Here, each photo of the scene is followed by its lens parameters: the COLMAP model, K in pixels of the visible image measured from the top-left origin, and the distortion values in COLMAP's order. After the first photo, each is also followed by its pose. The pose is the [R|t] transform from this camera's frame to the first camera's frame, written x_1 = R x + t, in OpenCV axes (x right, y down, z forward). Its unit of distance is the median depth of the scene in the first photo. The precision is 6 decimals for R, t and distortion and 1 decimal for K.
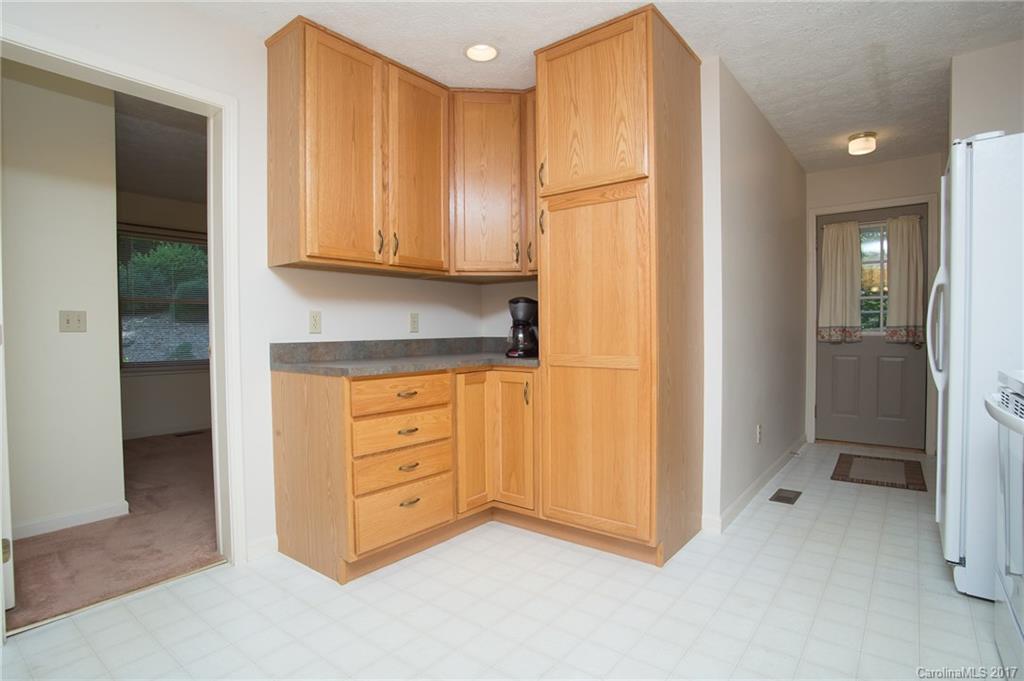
lens RADIAL K [[536.7, 0, 512.0], [0, 536.7, 340.5], [0, 0, 1]] dist [-0.072833, 0.034523]
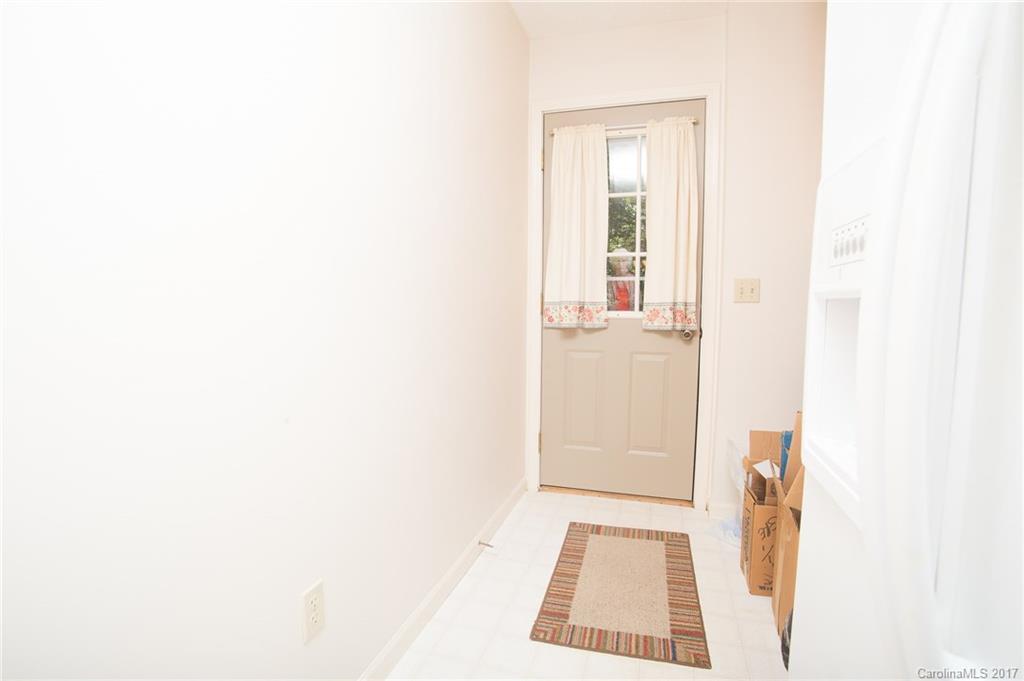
lens RADIAL K [[496.2, 0, 512.0], [0, 496.2, 340.5], [0, 0, 1]] dist [-0.078879, 0.036409]
pose [[0.935364, -0.018189, 0.353219, 0.367117], [-0.003801, 0.998102, 0.061463, -0.017864], [-0.353666, -0.058832, 0.933520, 0.510422]]
